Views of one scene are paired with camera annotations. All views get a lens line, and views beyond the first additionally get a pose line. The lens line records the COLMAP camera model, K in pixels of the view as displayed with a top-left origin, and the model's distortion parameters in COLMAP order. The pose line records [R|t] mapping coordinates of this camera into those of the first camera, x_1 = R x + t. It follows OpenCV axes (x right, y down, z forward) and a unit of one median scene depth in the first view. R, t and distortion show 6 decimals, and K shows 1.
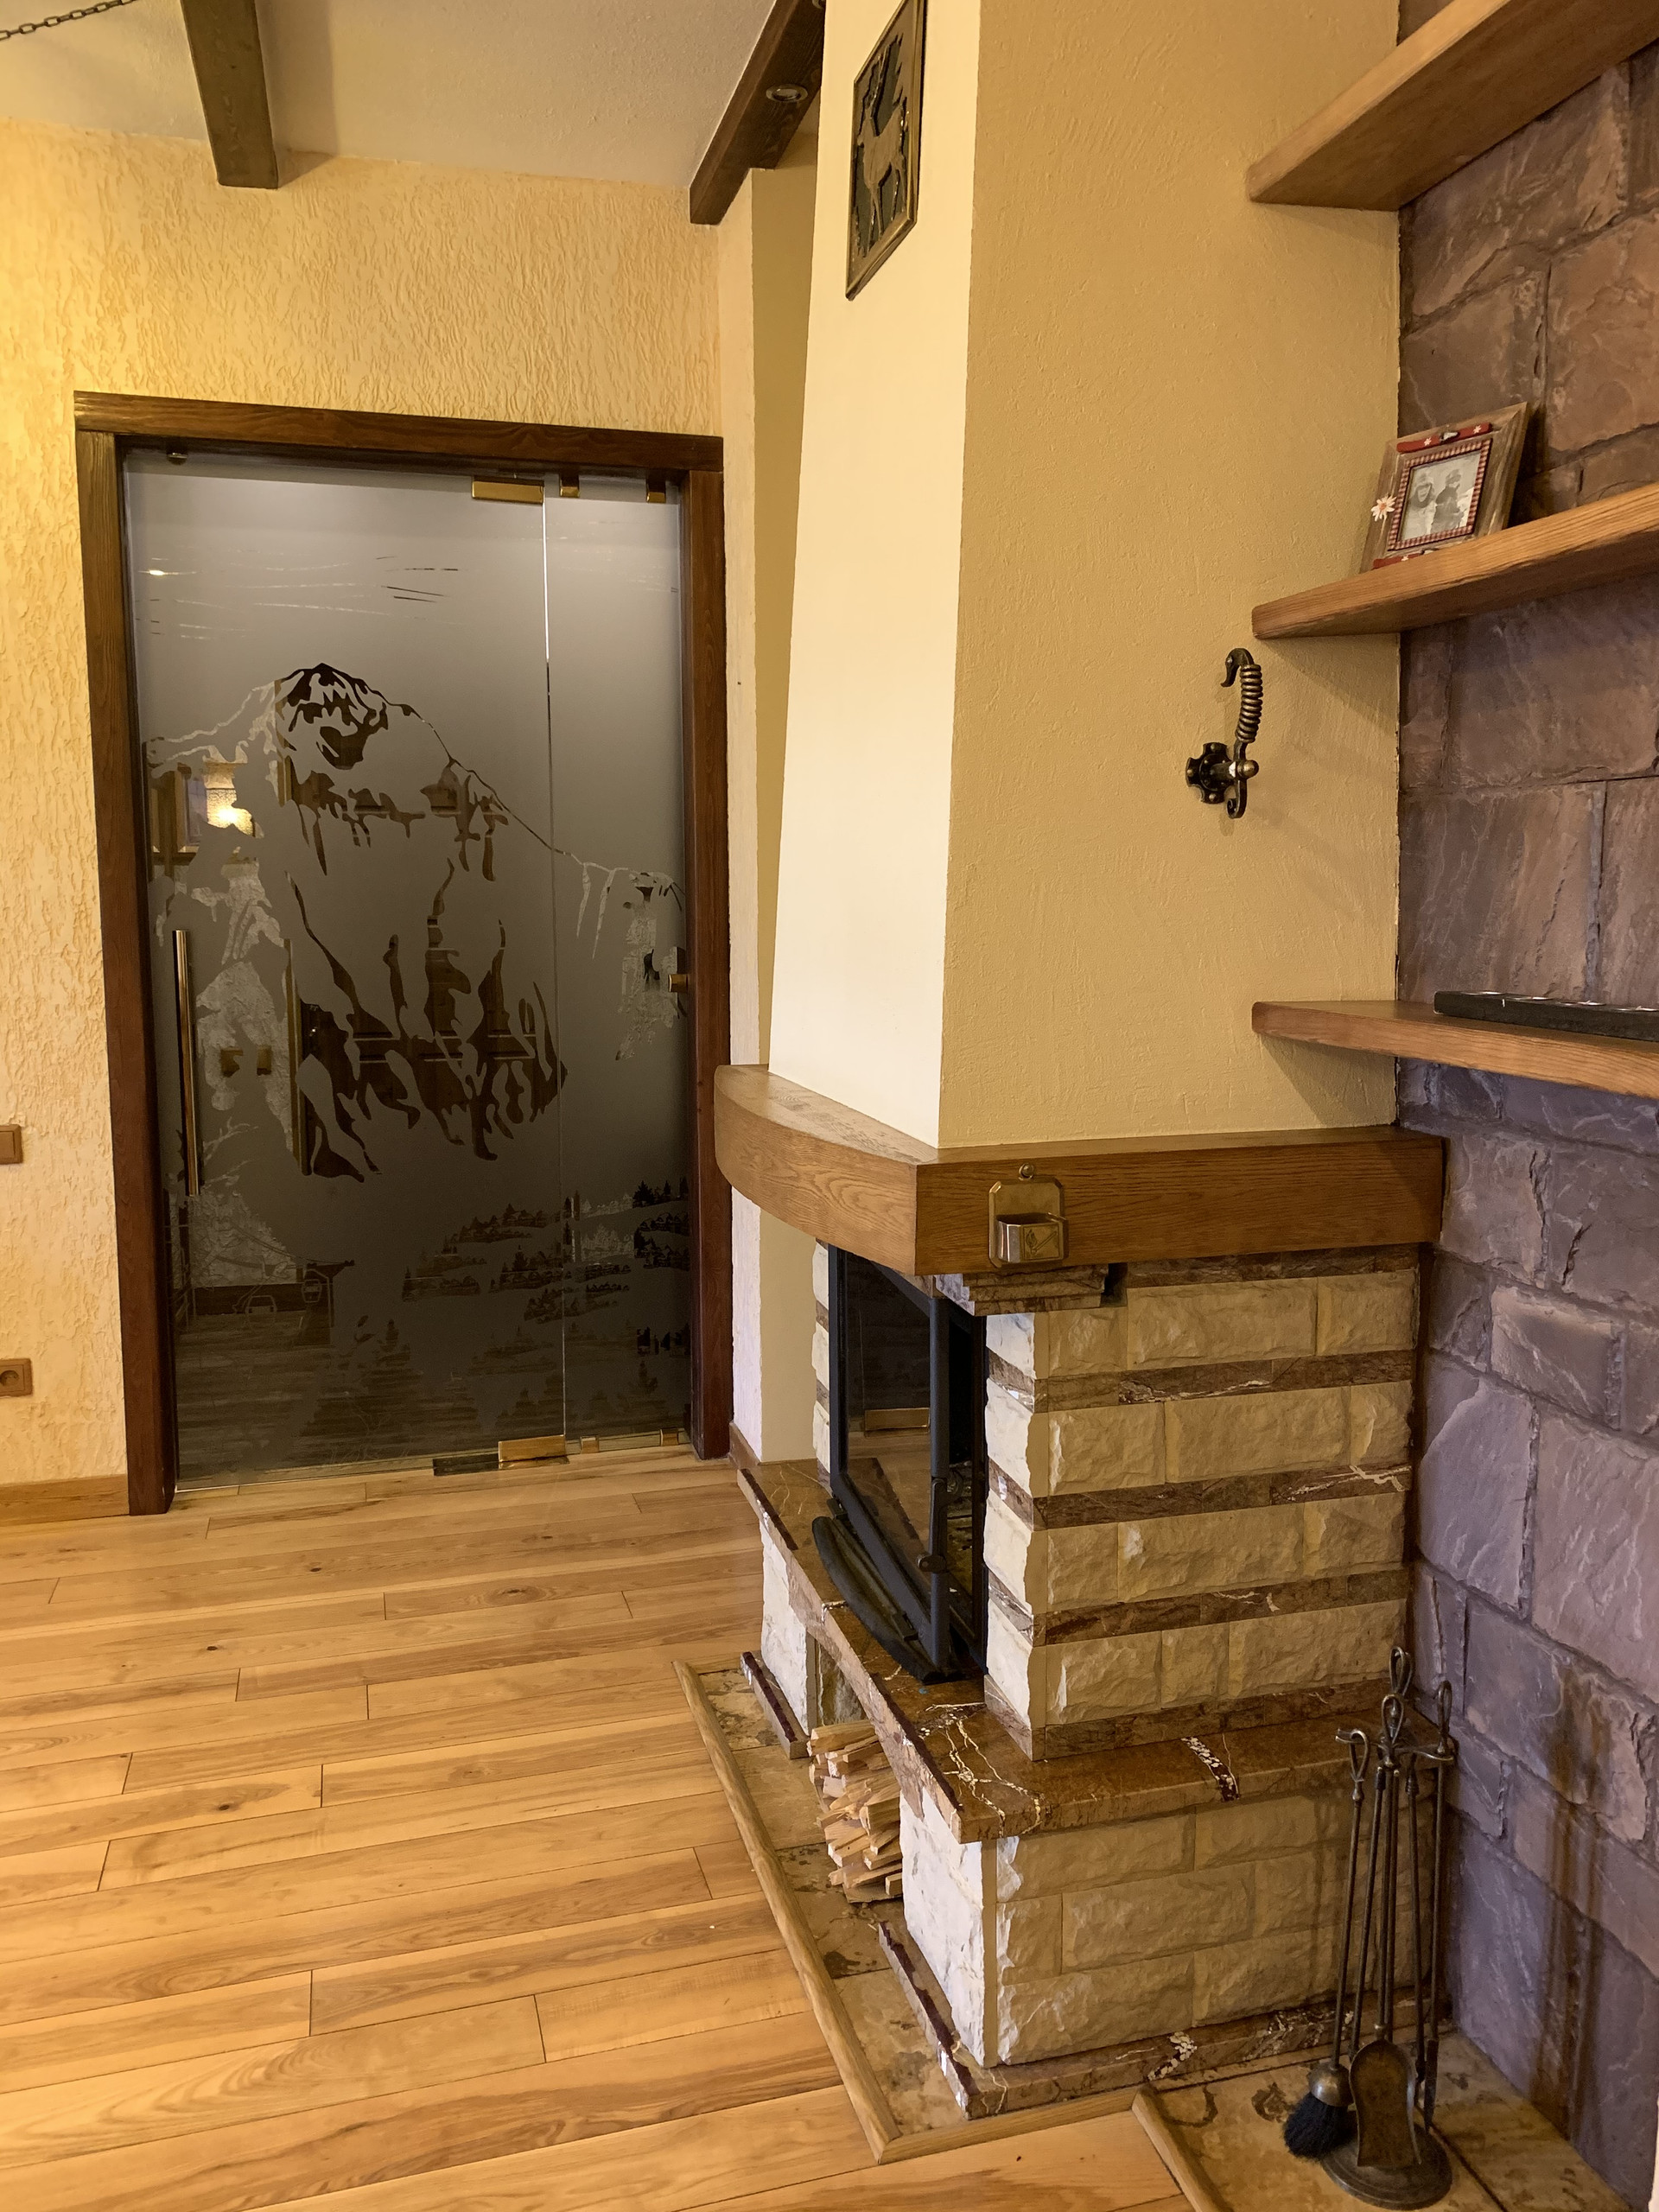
lens RADIAL K [[1730.2, 0, 829.5], [0, 1730.2, 1106.0], [0, 0, 1]] dist [0.004230, -0.003653]
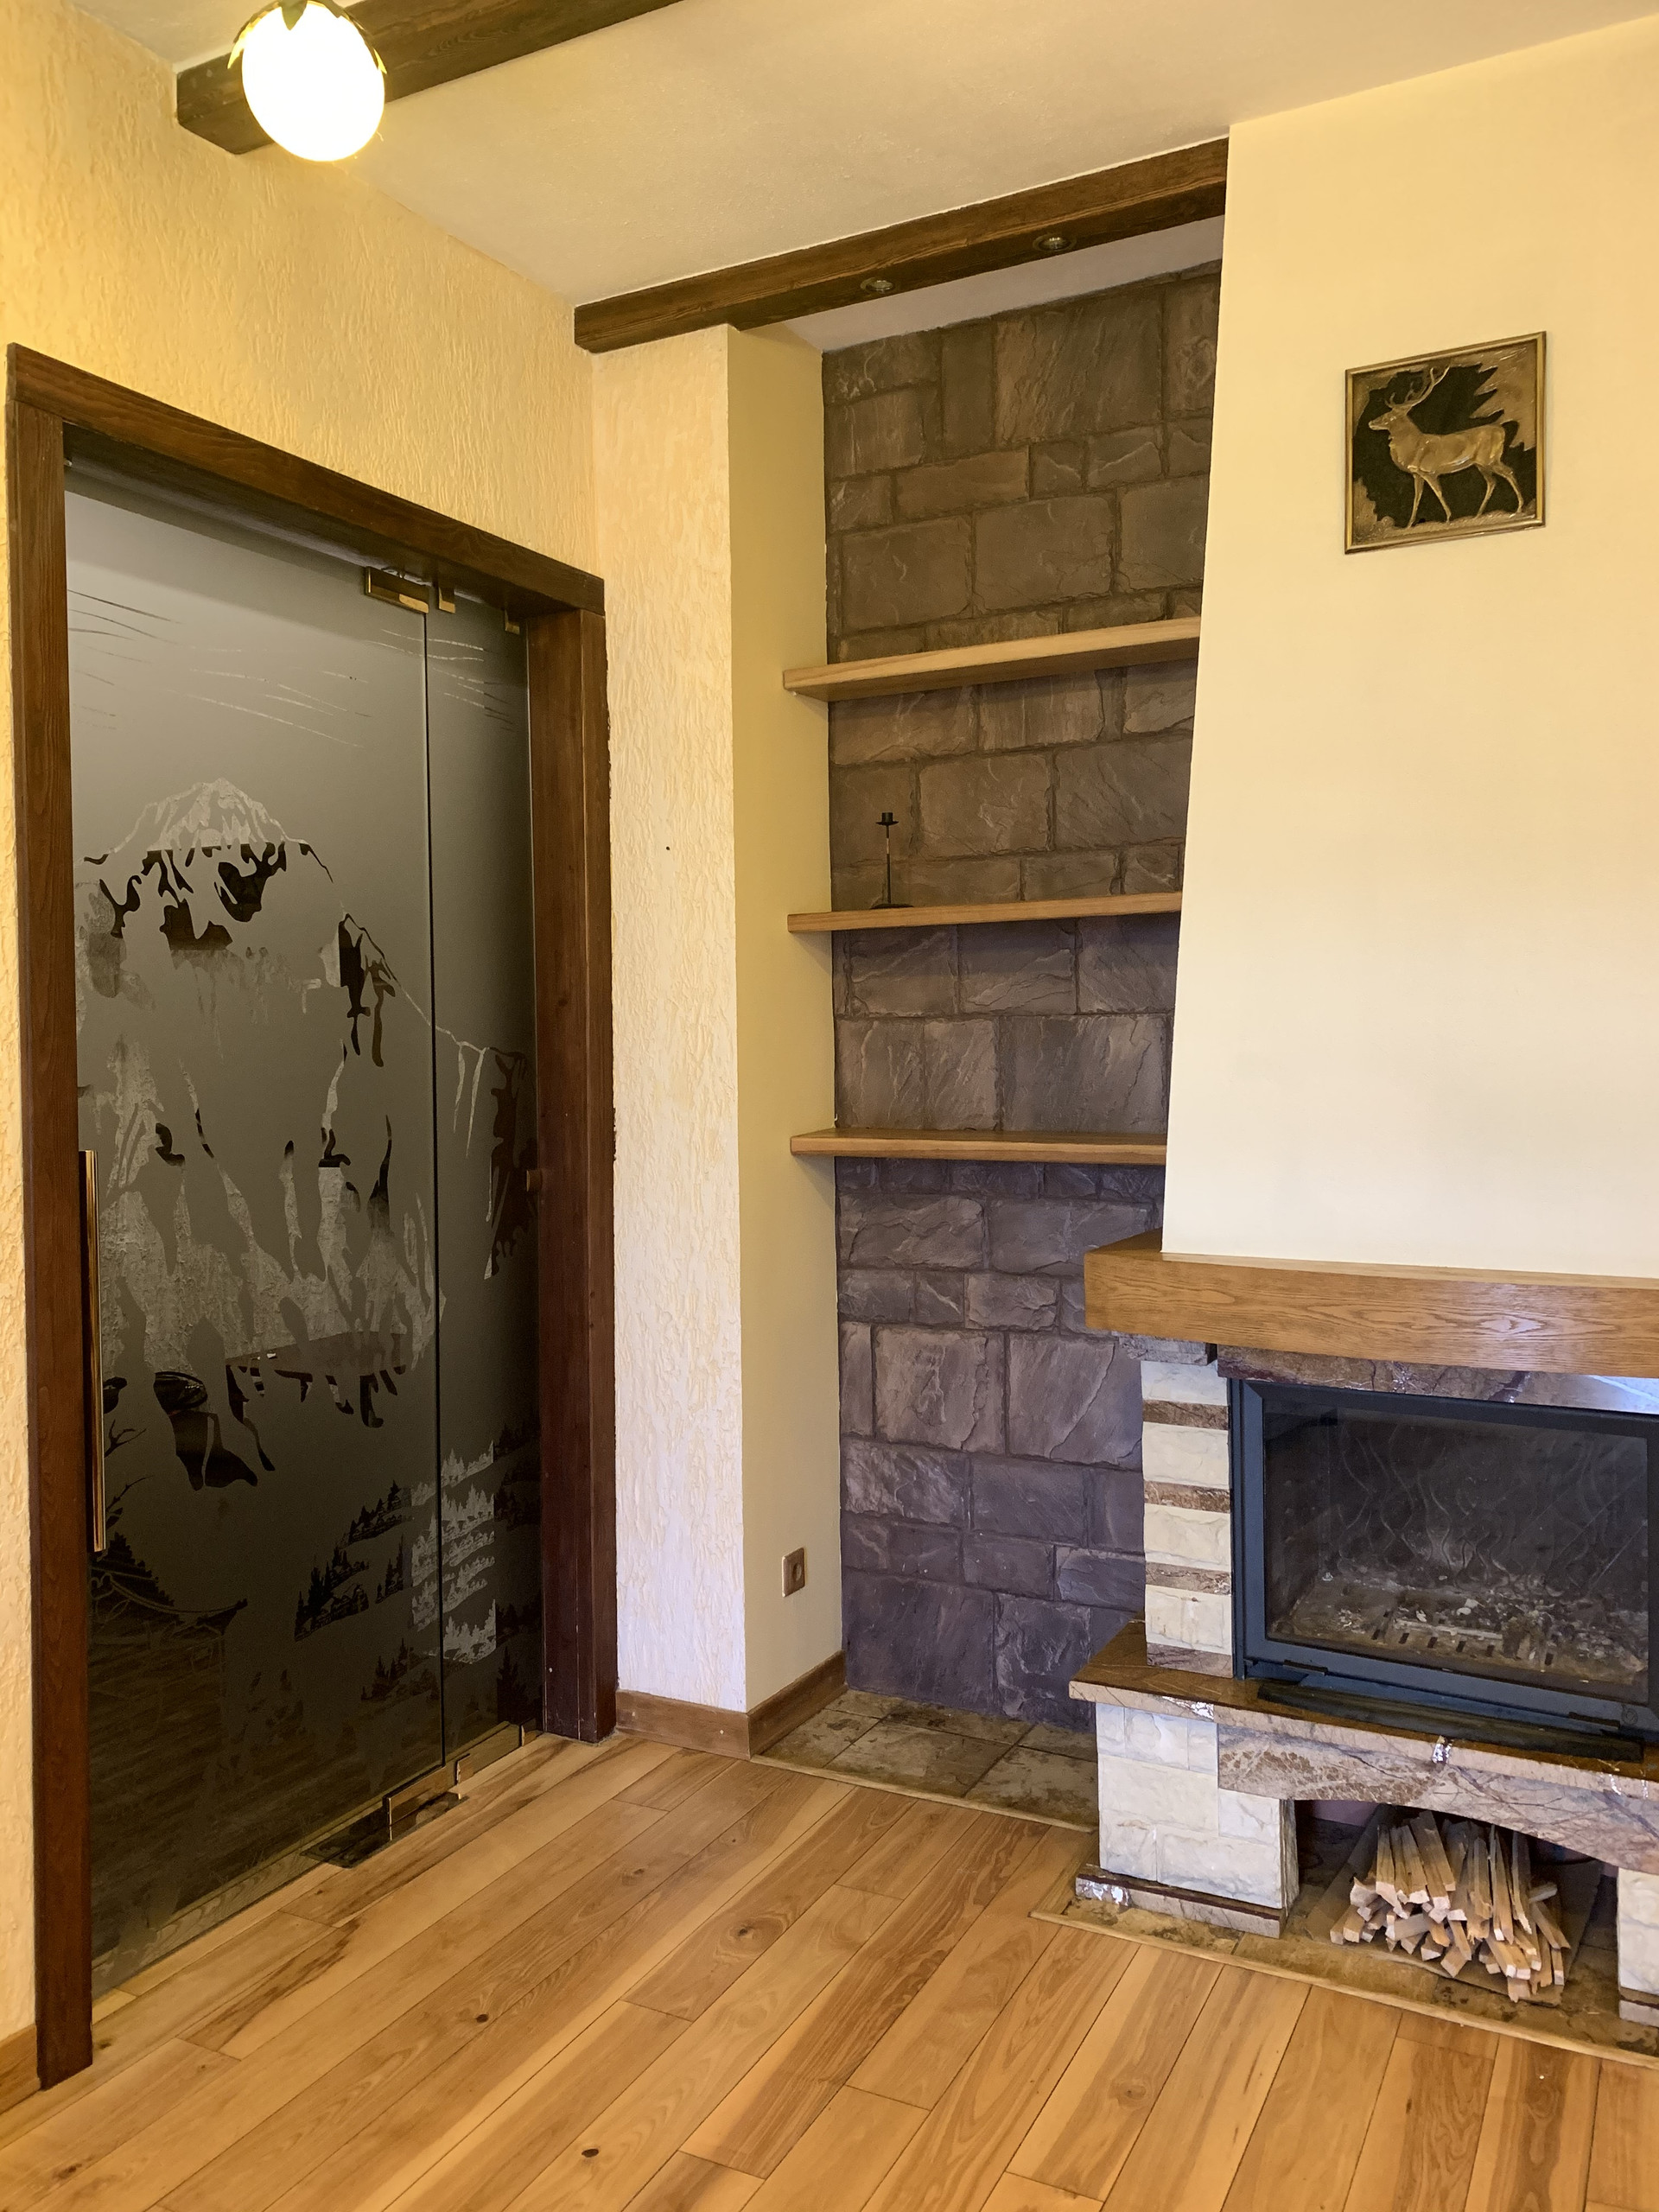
lens RADIAL K [[1730.2, 0, 829.5], [0, 1730.2, 1106.0], [0, 0, 1]] dist [0.004230, -0.003653]
pose [[0.689932, -0.037335, 0.722911, -0.643443], [0.114964, 0.991645, -0.058505, -0.044776], [-0.714687, 0.123473, 0.688460, 0.324896]]
